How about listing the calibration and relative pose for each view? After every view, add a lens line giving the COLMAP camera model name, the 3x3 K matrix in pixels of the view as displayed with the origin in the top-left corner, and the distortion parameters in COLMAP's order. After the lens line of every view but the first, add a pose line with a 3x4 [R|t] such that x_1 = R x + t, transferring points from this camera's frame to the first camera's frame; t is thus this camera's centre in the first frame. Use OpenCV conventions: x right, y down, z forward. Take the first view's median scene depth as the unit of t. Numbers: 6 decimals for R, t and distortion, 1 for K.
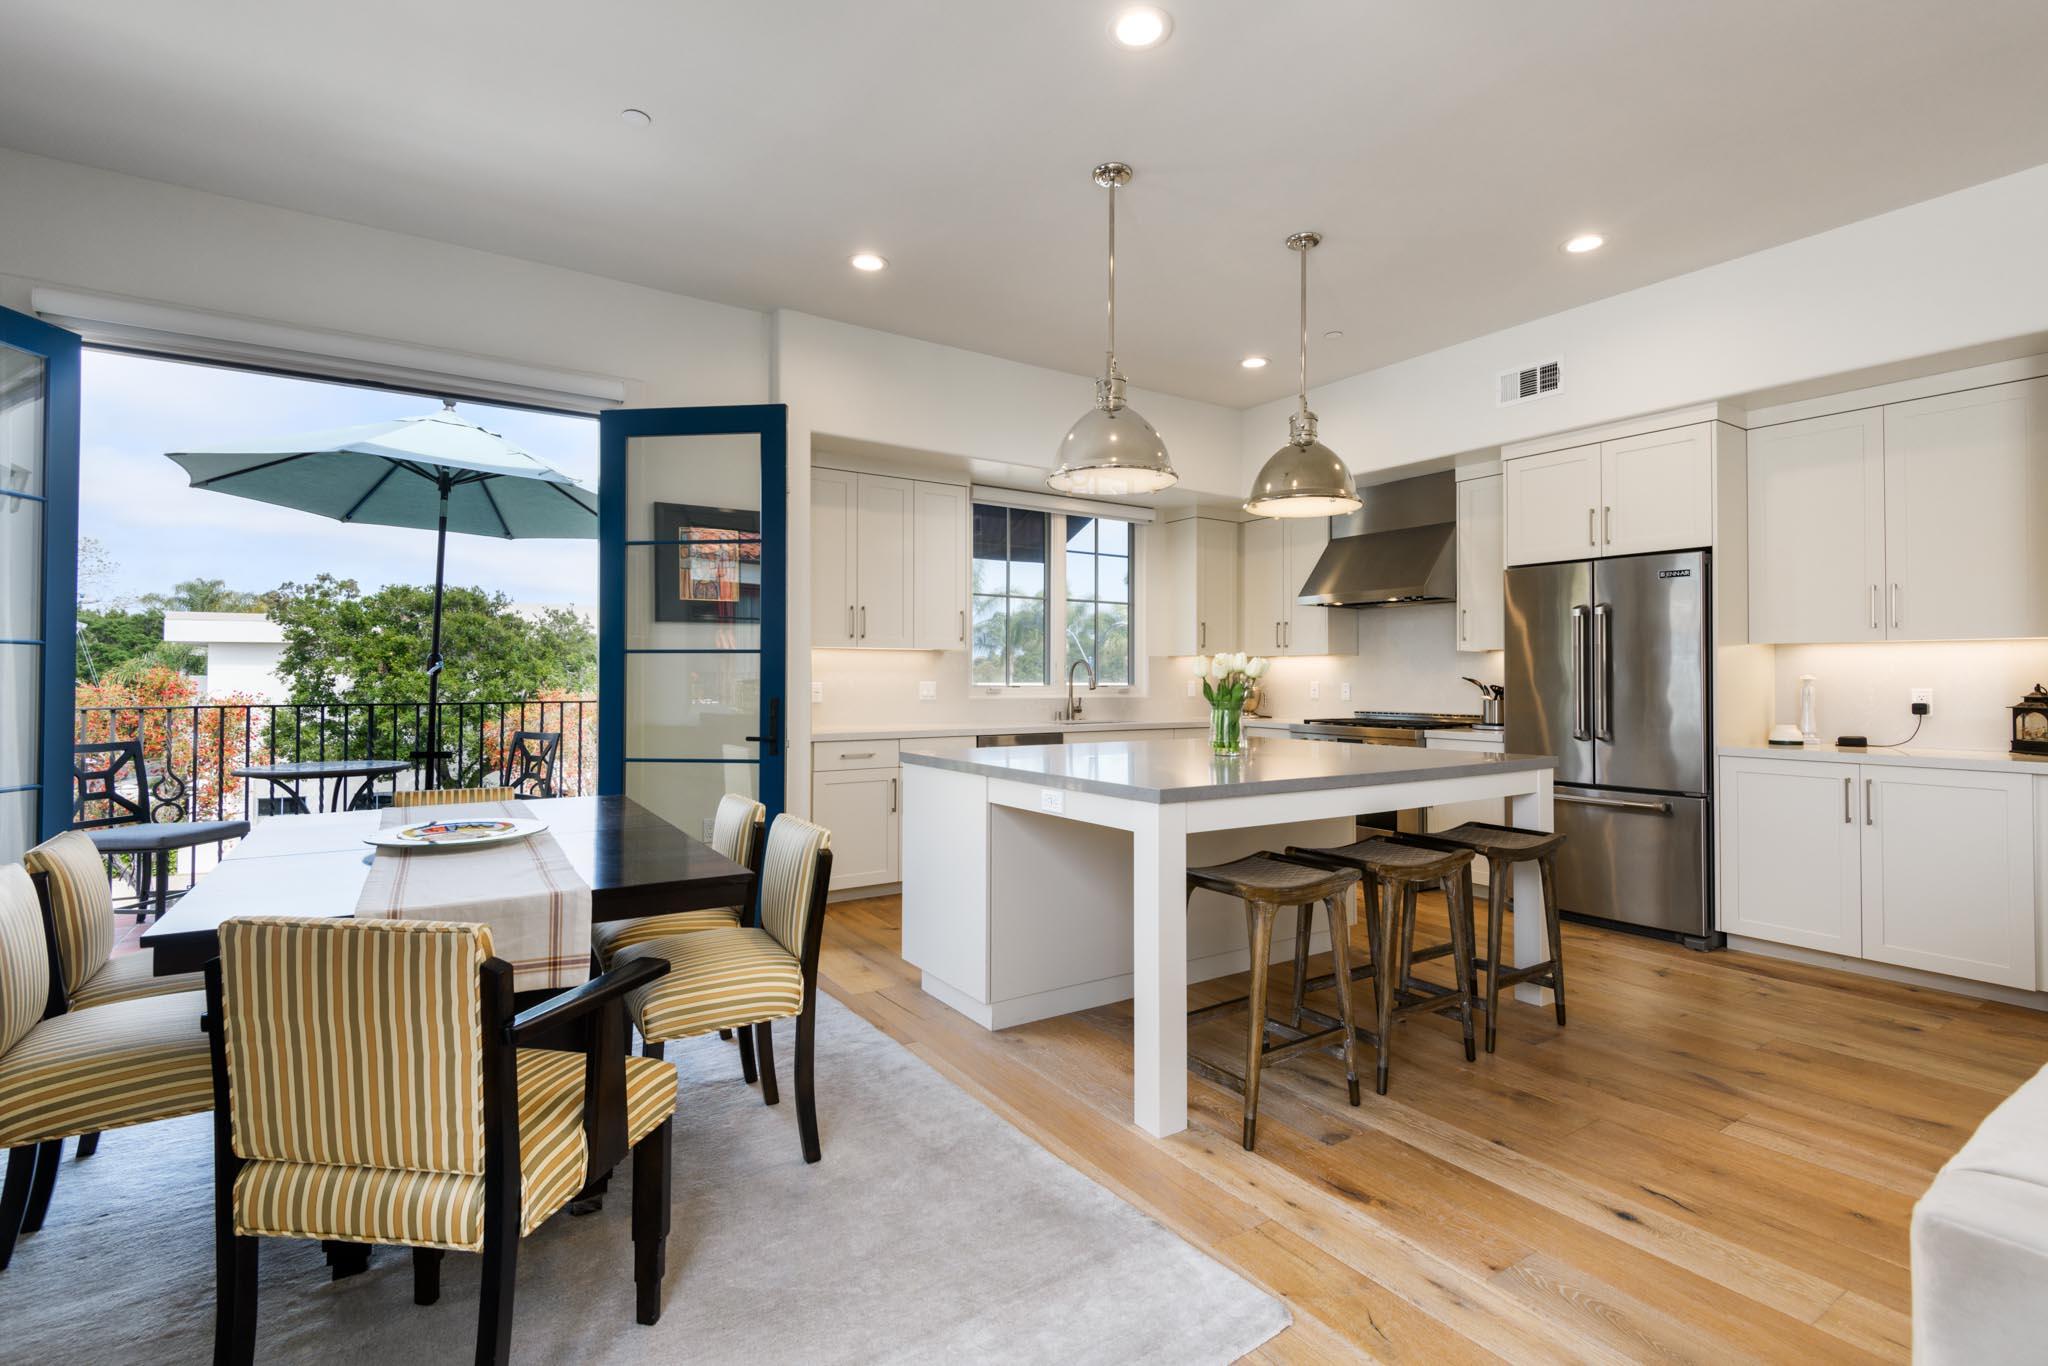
lens RADIAL K [[951.6, 0, 1022.7], [0, 951.6, 675.7], [0, 0, 1]] dist [0.013654, -0.000080]
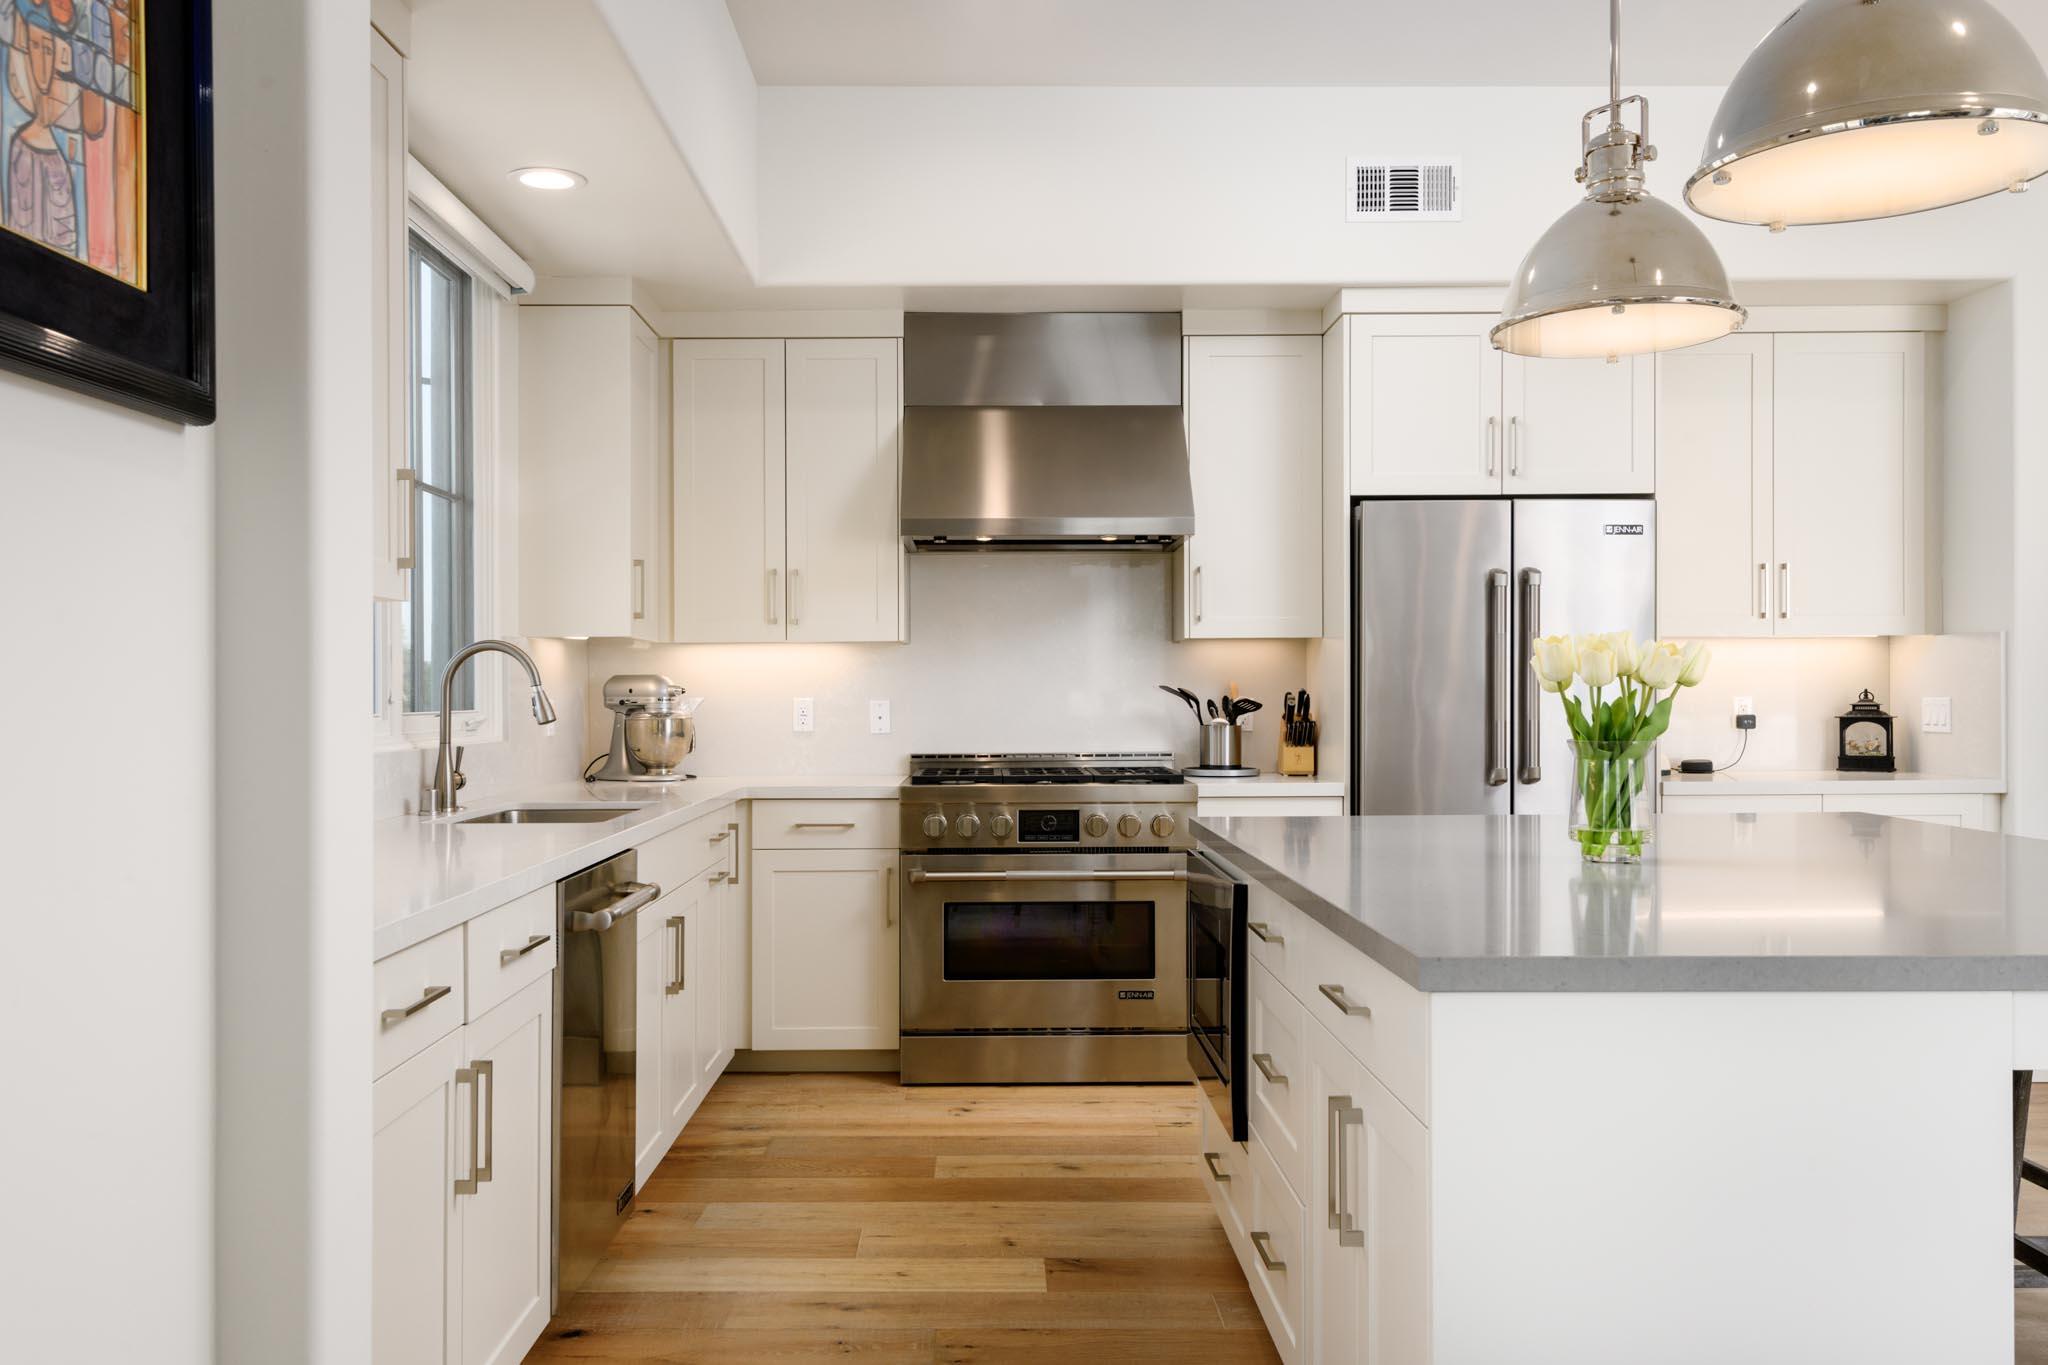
lens RADIAL K [[1621.5, 0, 1024.0], [0, 1621.5, 682.5], [0, 0, 1]] dist [0.002905, 0.000858]
pose [[0.553553, -0.000164, 0.832814, -0.430020], [0.003838, 0.999990, -0.002354, 0.001958], [-0.832805, 0.004500, 0.553548, 0.621791]]
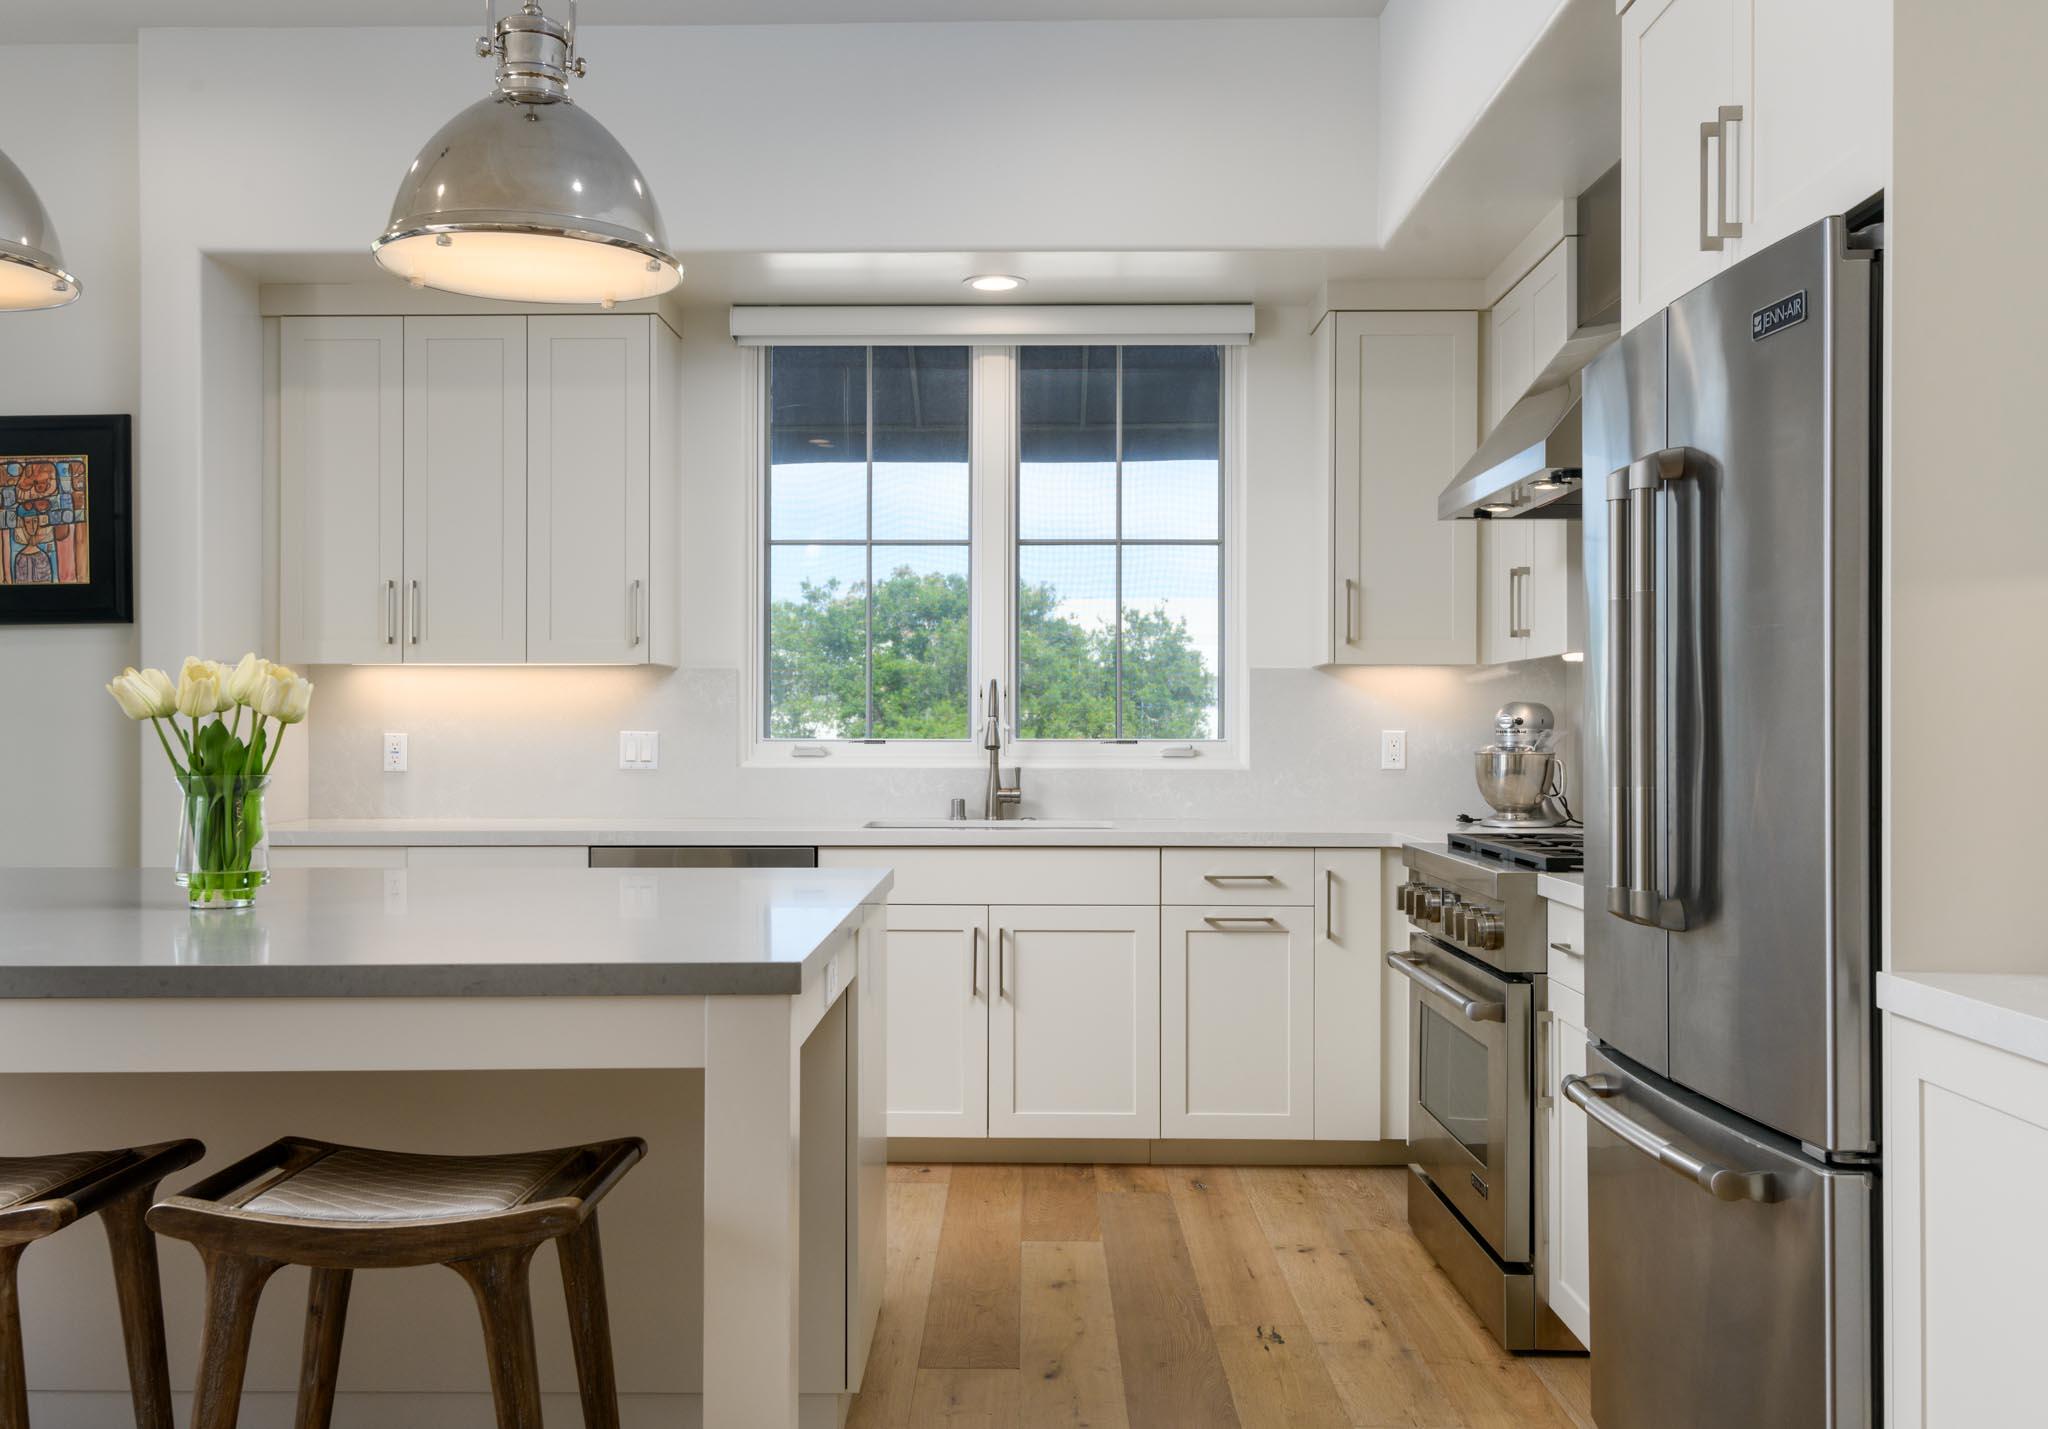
lens RADIAL K [[1859.2, 0, 983.0], [0, 1859.2, 717.8], [0, 0, 1]] dist [0.007020, 0.013436]
pose [[0.815434, -0.004801, -0.578830, 0.684863], [0.002718, 0.999986, -0.004466, 0.005693], [0.578844, 0.002068, 0.815436, 0.391112]]
